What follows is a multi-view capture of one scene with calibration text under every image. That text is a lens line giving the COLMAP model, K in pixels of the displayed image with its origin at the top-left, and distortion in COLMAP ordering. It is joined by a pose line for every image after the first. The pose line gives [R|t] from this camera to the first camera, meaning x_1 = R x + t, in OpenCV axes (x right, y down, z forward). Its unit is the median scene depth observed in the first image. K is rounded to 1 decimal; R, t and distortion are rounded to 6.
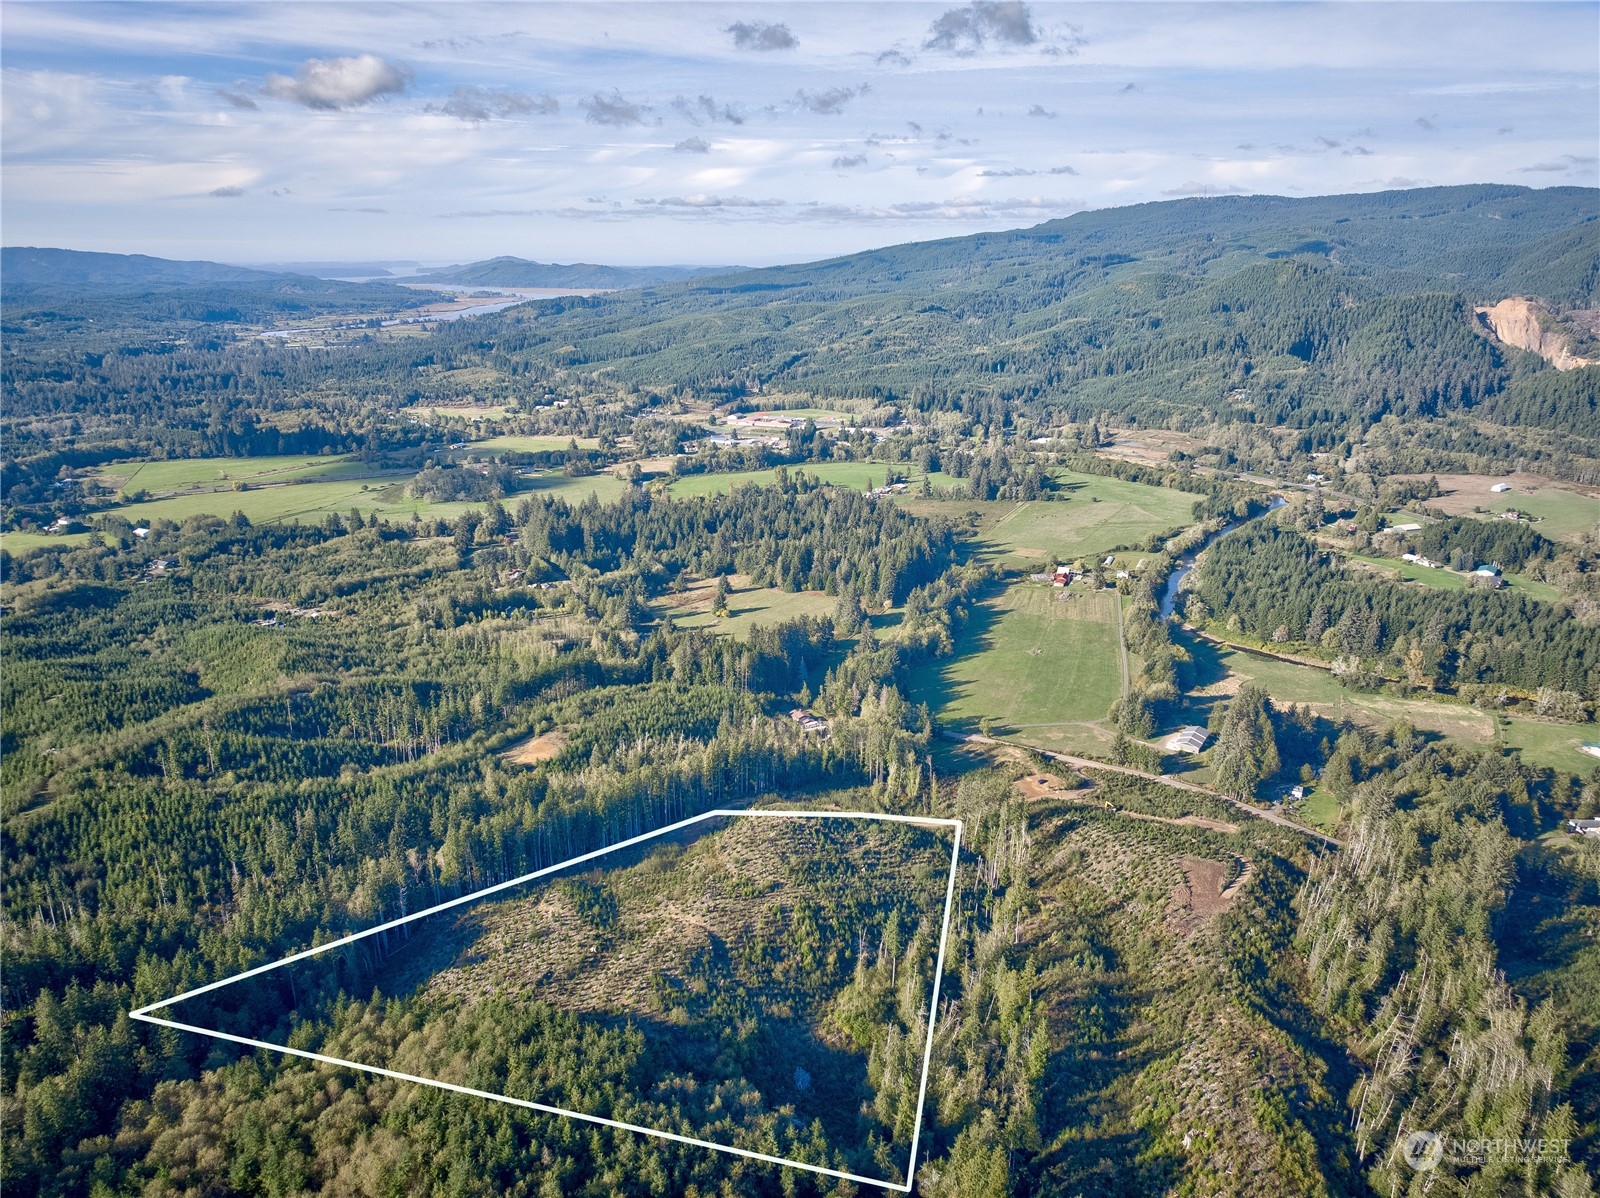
lens RADIAL K [[1011.7, 0, 800.0], [0, 1011.7, 599.0], [0, 0, 1]] dist [0.037393, -0.026889]
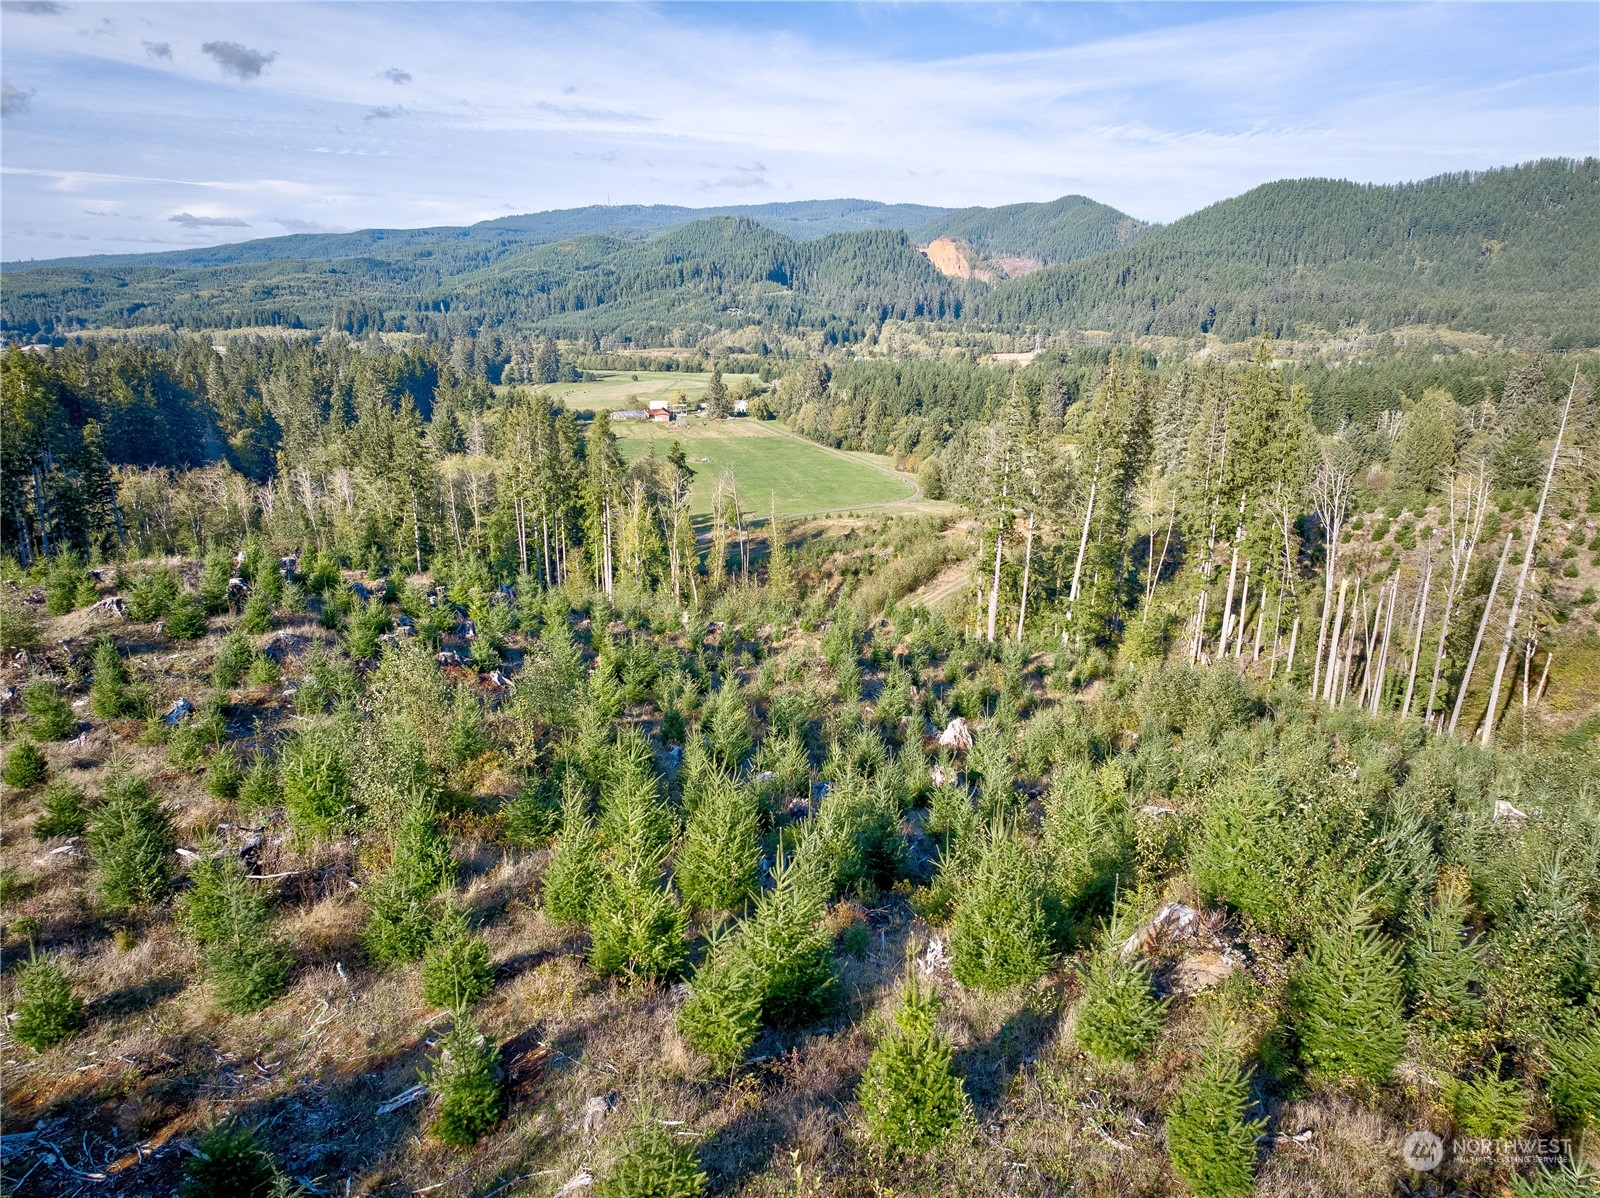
lens RADIAL K [[1011.7, 0, 800.0], [0, 1011.7, 599.0], [0, 0, 1]] dist [0.037393, -0.026889]
pose [[0.851918, -0.125198, 0.508489, -0.002114], [0.146971, 0.989137, -0.002692, 0.052018], [-0.502628, 0.077027, 0.861064, 0.206220]]
